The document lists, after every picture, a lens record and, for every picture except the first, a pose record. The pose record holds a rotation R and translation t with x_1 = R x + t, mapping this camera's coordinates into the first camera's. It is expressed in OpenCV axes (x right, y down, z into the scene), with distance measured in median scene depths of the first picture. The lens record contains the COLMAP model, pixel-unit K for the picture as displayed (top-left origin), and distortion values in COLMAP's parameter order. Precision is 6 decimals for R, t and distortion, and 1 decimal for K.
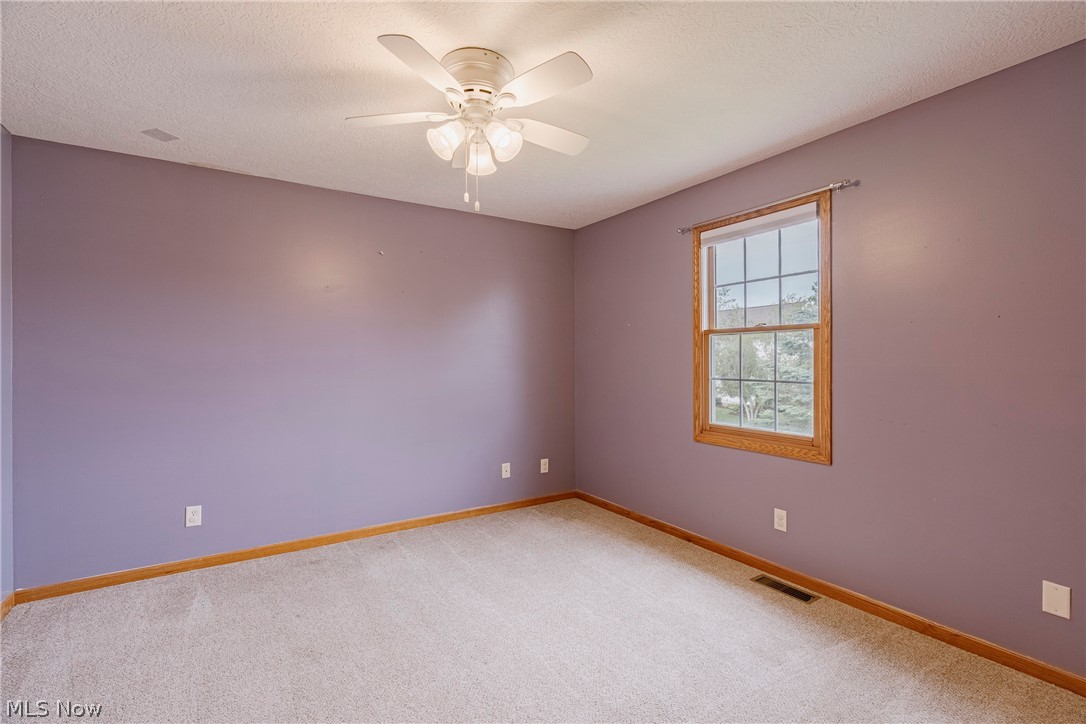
lens RADIAL K [[494.4, 0, 547.2], [0, 494.4, 361.2], [0, 0, 1]] dist [-0.003343, -0.000044]
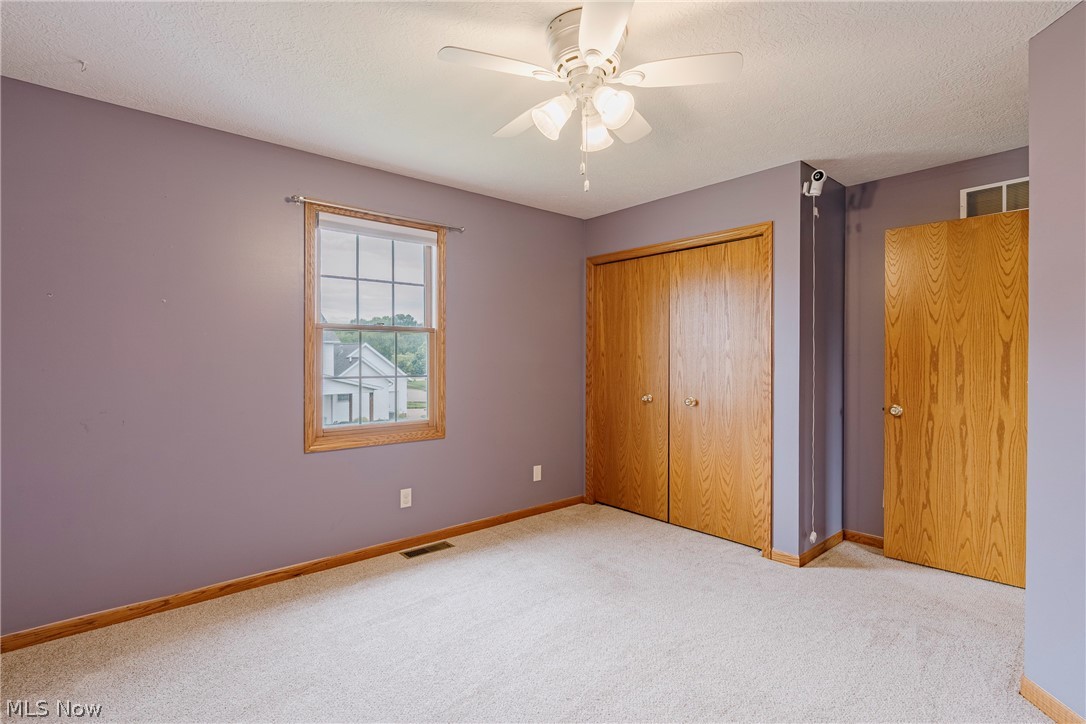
lens RADIAL K [[503.4, 0, 543.0], [0, 503.4, 362.0], [0, 0, 1]] dist [0.000702, 0.000346]
pose [[-0.125263, 0.003423, 0.992118, -0.715772], [0.008877, 0.999958, -0.002329, 0.013479], [-0.992084, 0.008515, -0.125288, 0.826786]]
